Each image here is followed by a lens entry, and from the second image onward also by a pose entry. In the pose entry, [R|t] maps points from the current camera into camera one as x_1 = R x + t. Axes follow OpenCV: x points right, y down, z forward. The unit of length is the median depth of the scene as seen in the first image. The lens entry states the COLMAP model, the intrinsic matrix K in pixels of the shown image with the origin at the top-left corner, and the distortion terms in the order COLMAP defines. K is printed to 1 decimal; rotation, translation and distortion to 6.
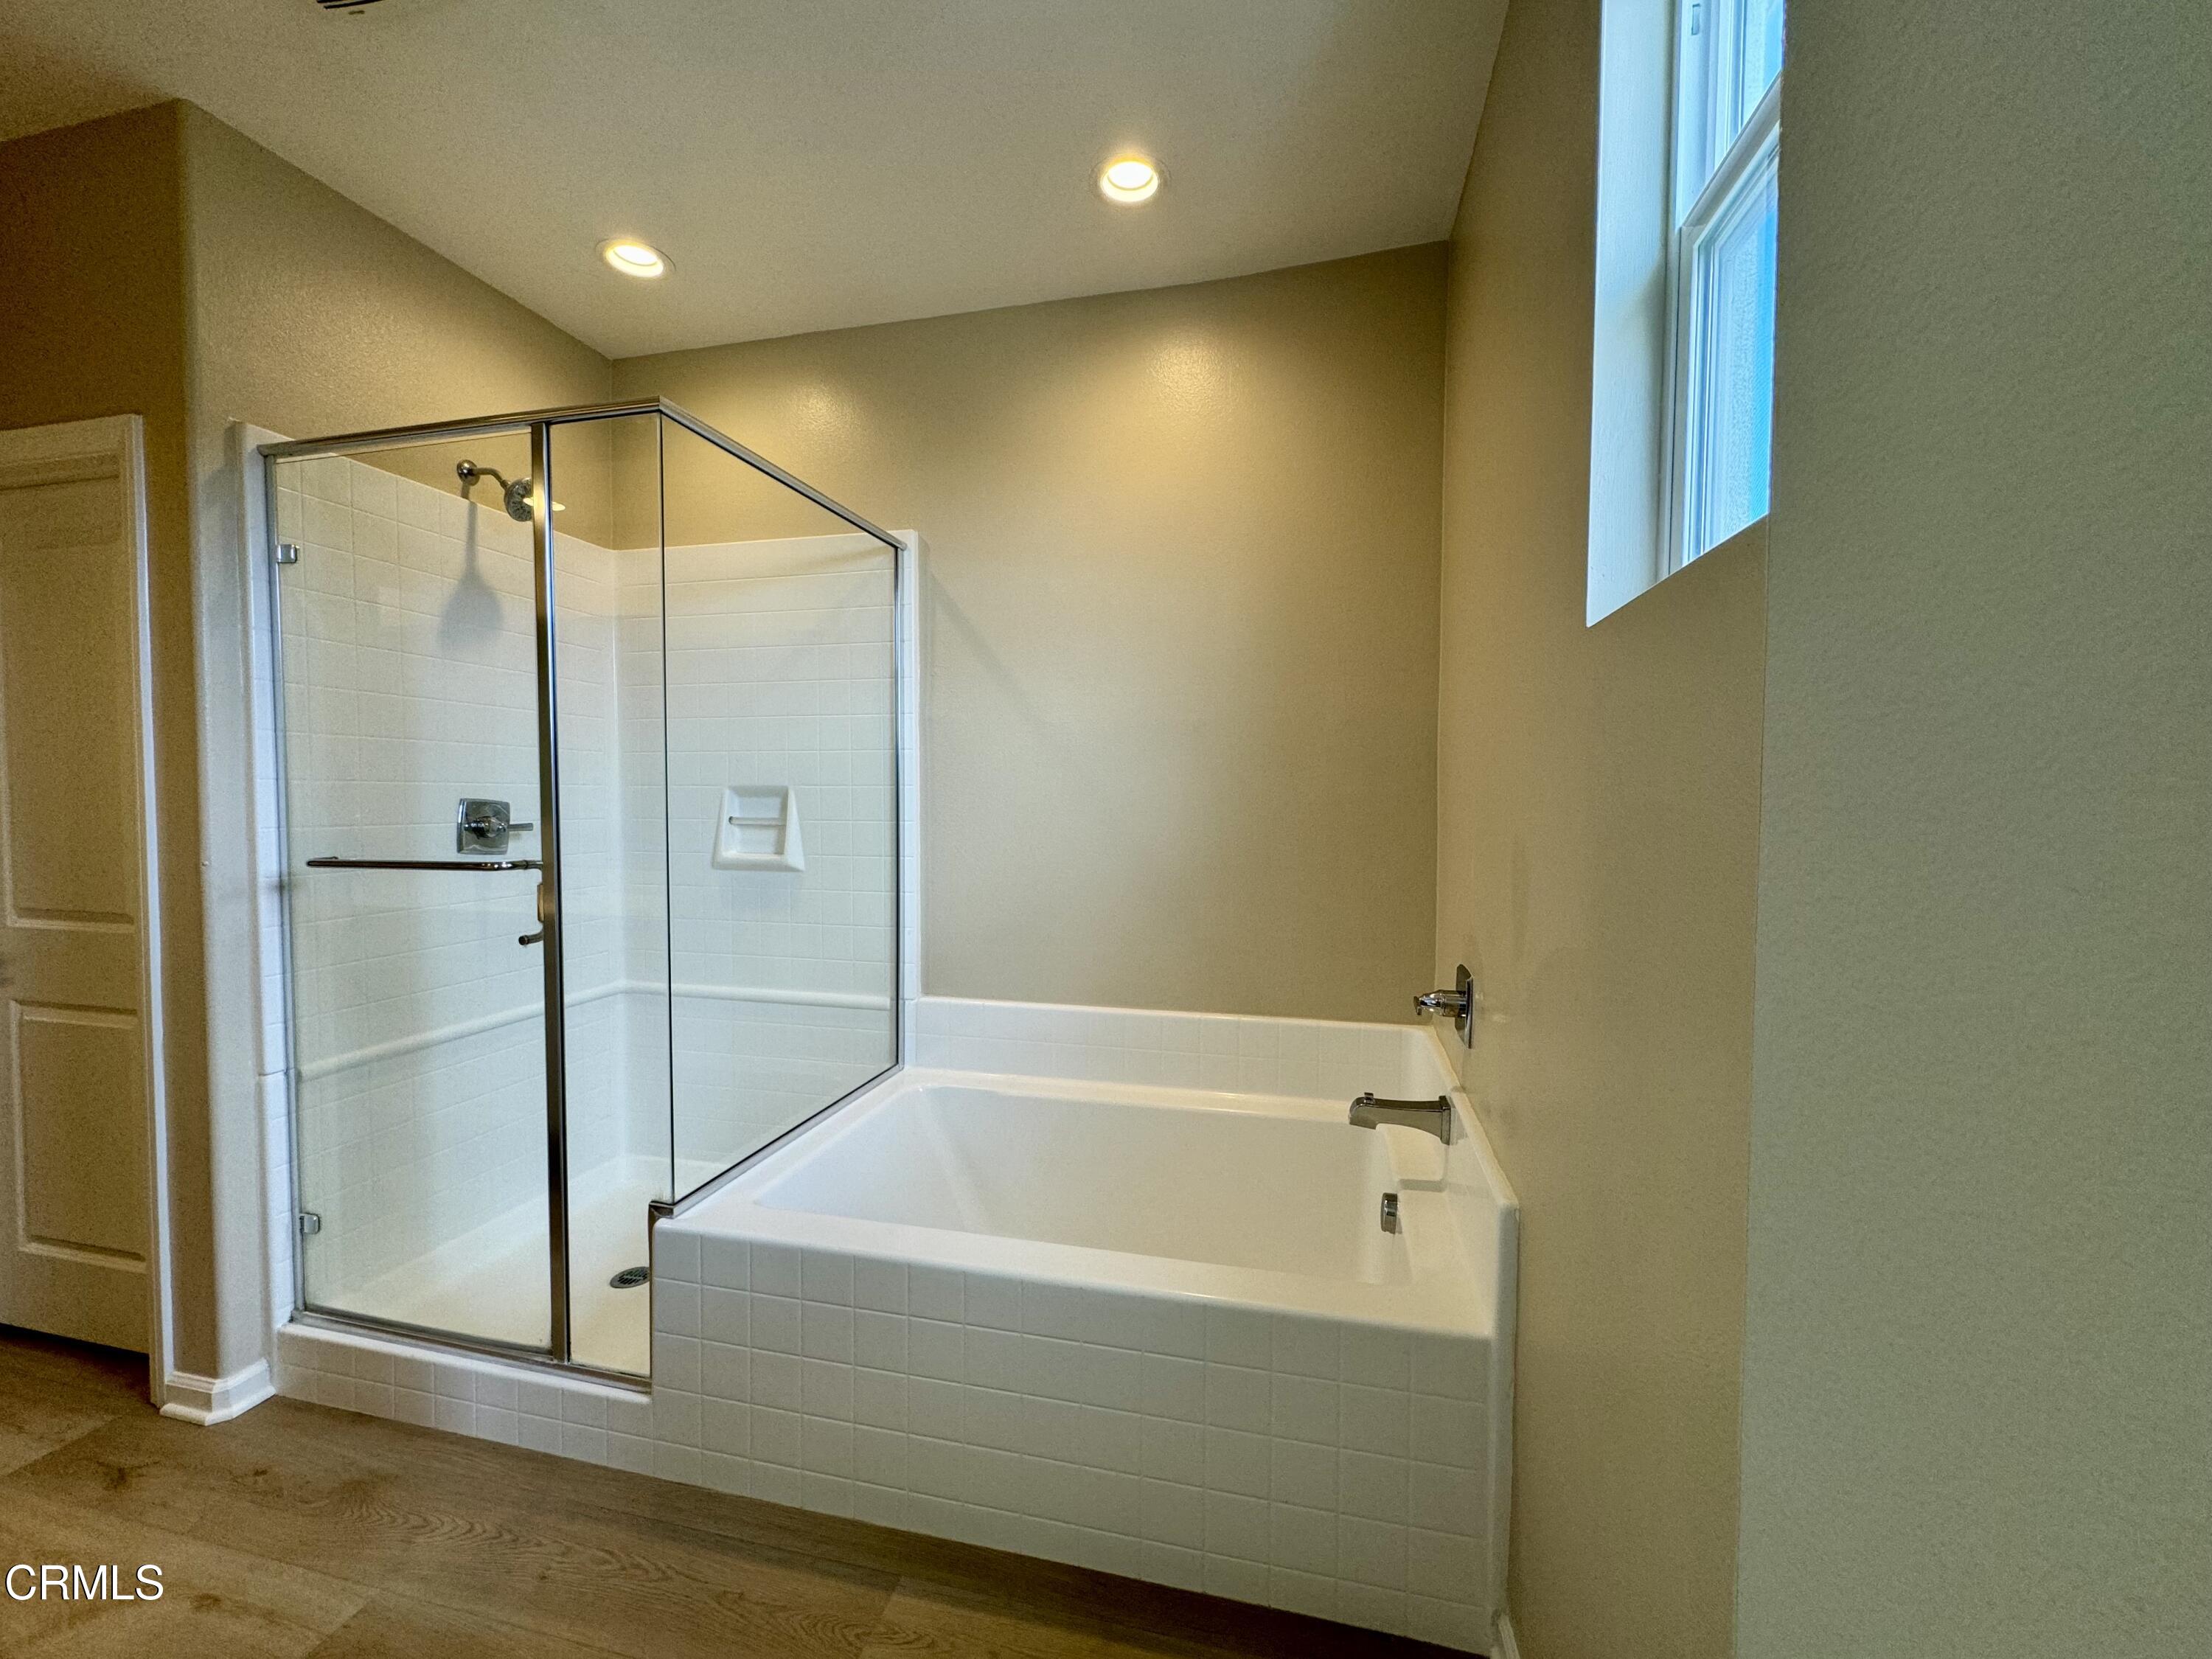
lens RADIAL K [[878.4, 0, 1108.7], [0, 878.4, 830.2], [0, 0, 1]] dist [-0.000364, -0.000608]
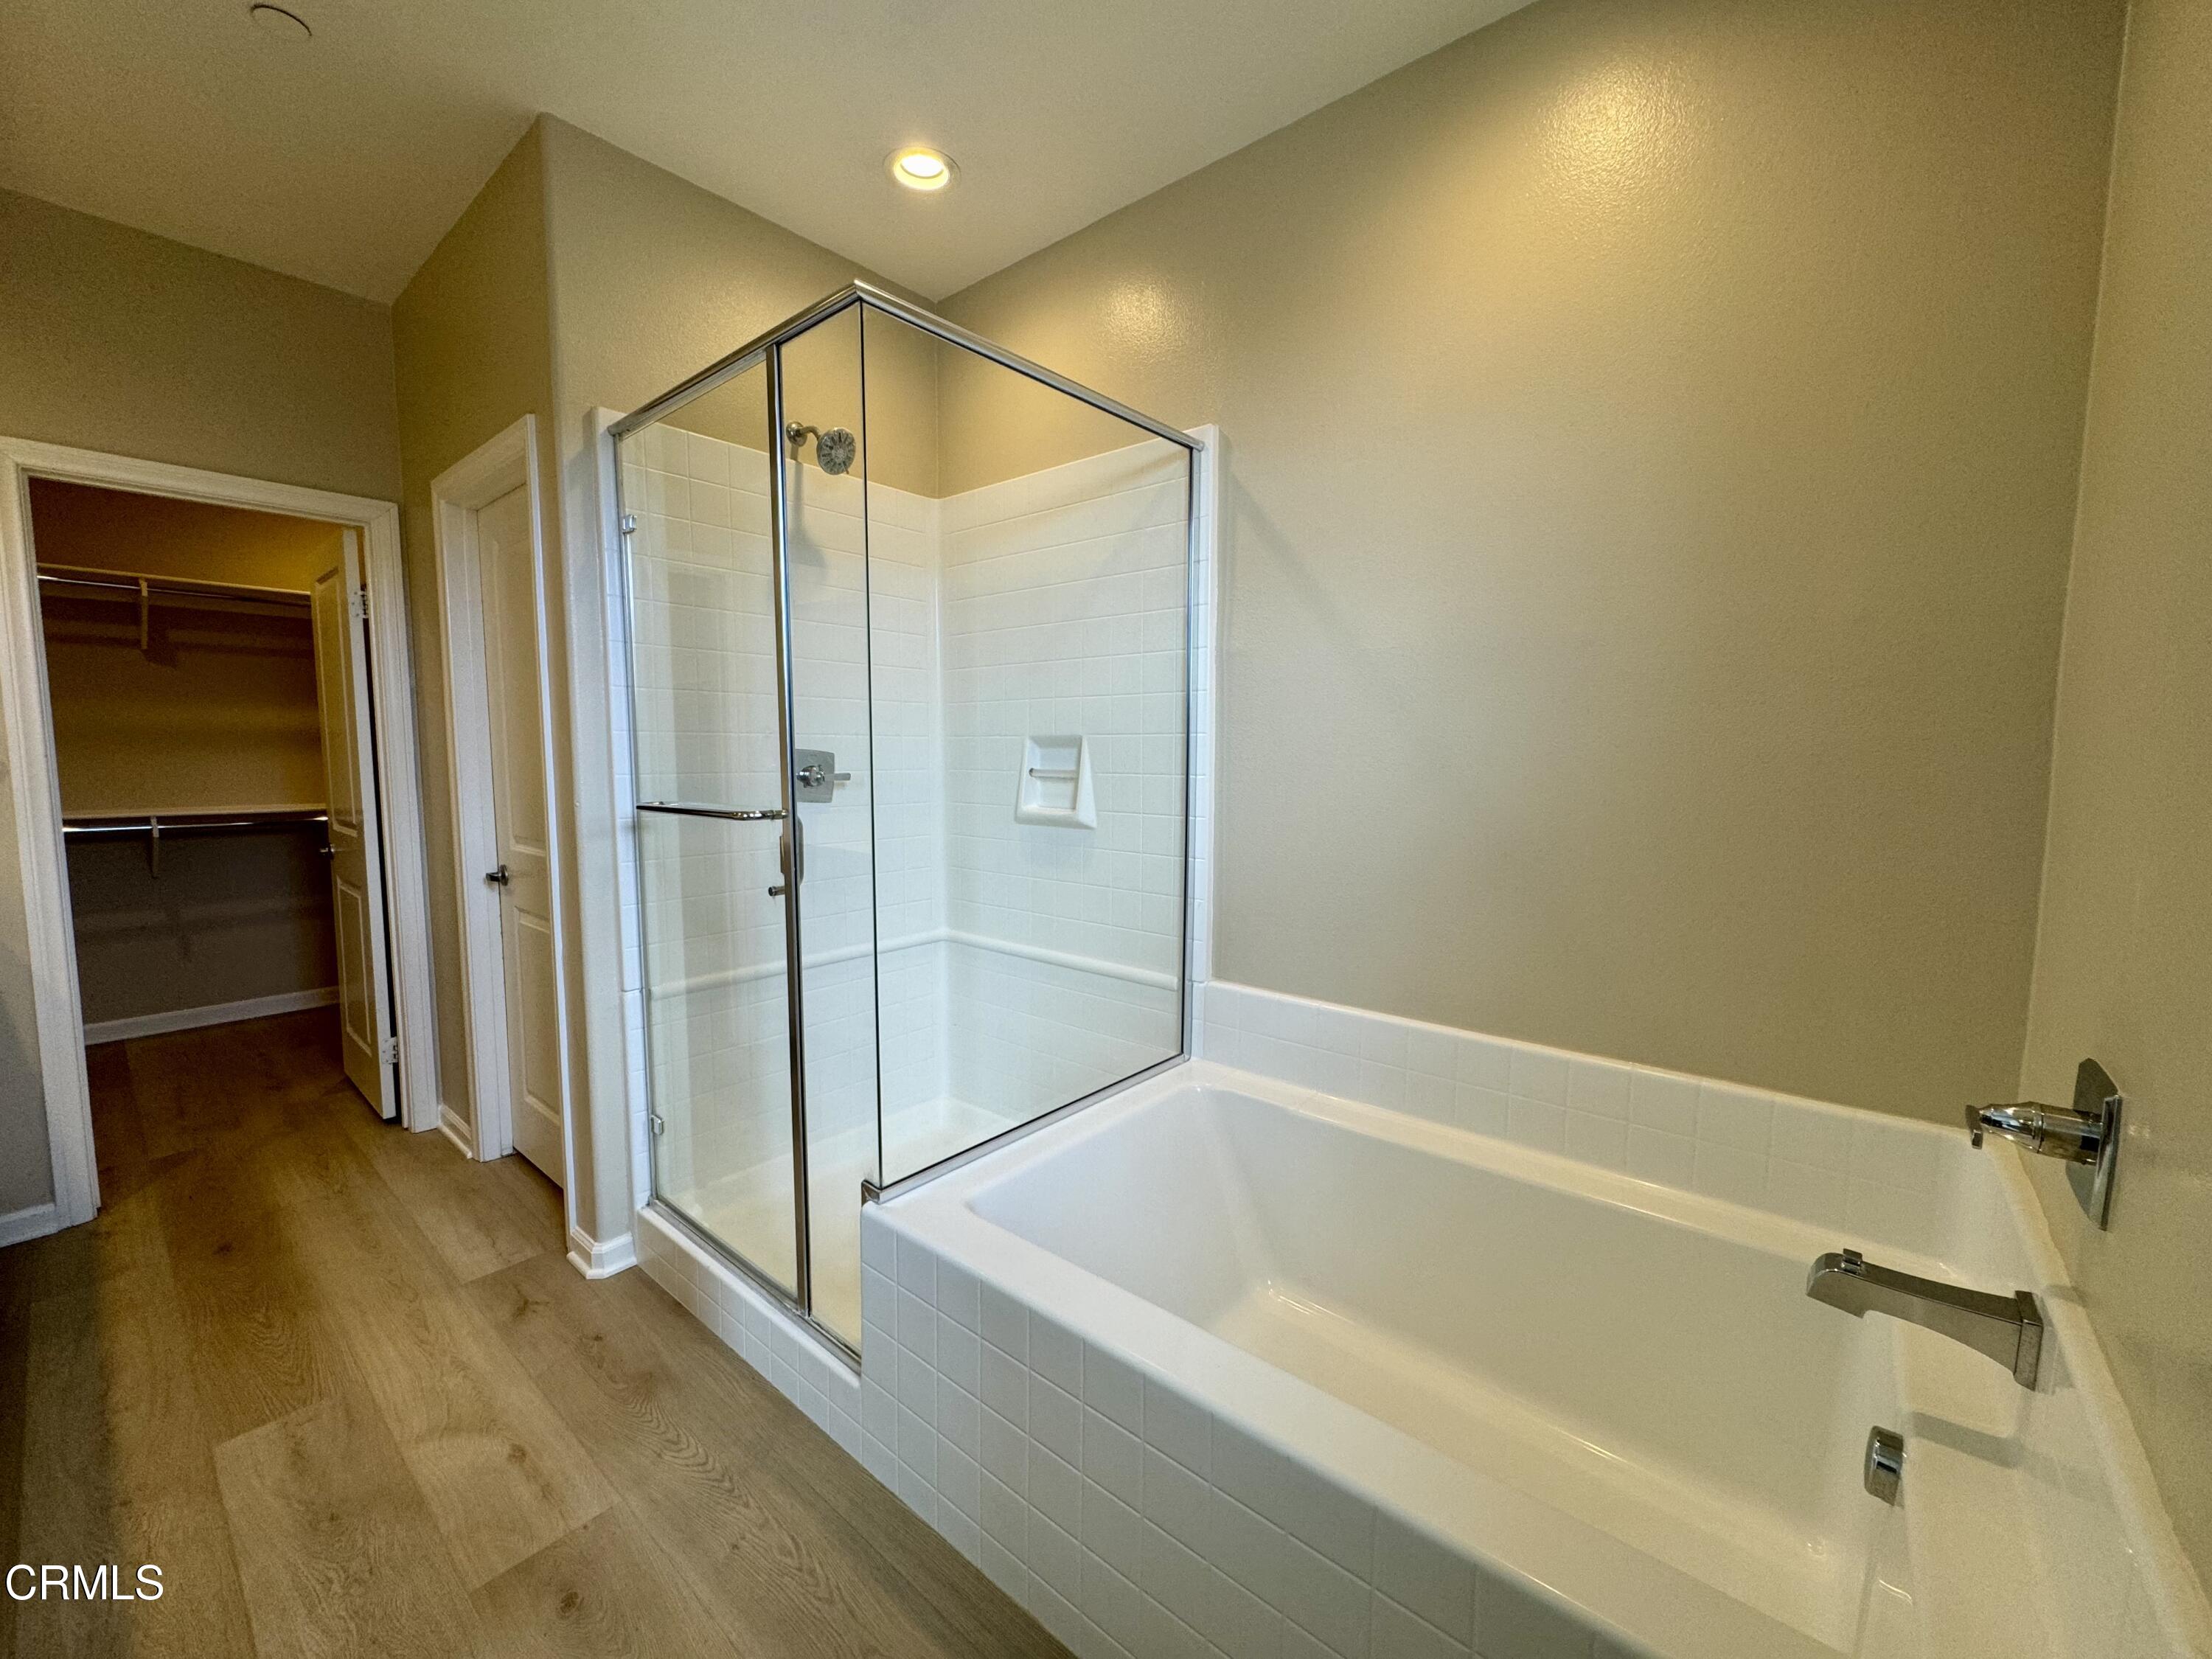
lens RADIAL K [[878.4, 0, 1108.7], [0, 878.4, 830.2], [0, 0, 1]] dist [-0.000364, -0.000608]
pose [[0.894912, 0.039486, -0.444493, 0.099948], [-0.016756, 0.998348, 0.054951, -0.003483], [0.445929, -0.041728, 0.894095, 0.266378]]
